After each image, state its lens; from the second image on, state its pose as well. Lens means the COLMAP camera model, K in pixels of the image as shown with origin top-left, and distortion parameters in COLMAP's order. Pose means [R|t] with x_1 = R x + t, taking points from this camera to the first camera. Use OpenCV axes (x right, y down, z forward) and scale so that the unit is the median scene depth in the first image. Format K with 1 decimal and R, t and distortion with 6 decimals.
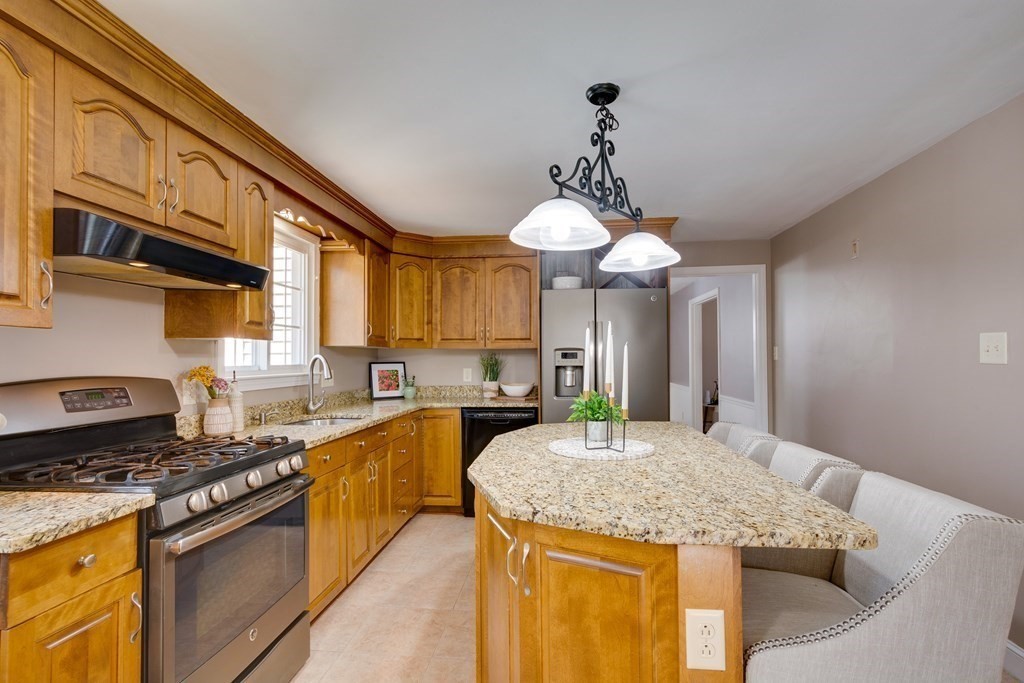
lens RADIAL K [[450.3, 0, 511.3], [0, 450.3, 349.2], [0, 0, 1]] dist [0.003528, 0.000430]
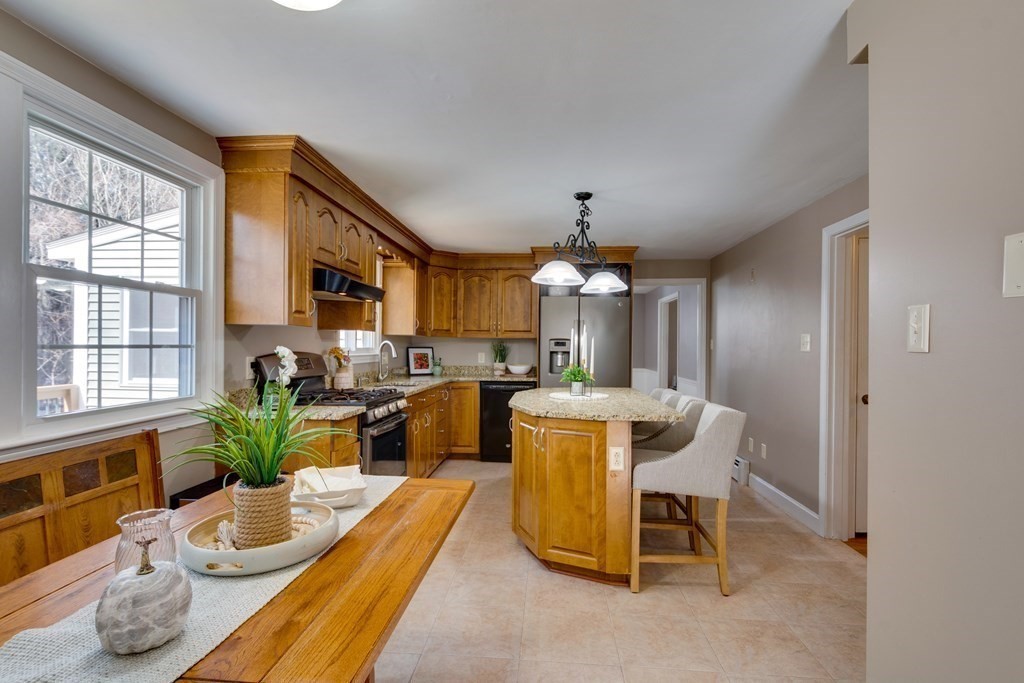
lens RADIAL K [[450.3, 0, 513.7], [0, 450.3, 344.7], [0, 0, 1]] dist [0.003528, 0.000430]
pose [[0.999327, 0.014410, 0.033742, -0.087615], [-0.014957, 0.999760, 0.016002, -0.005394], [-0.033503, -0.016496, 0.999302, -0.555593]]
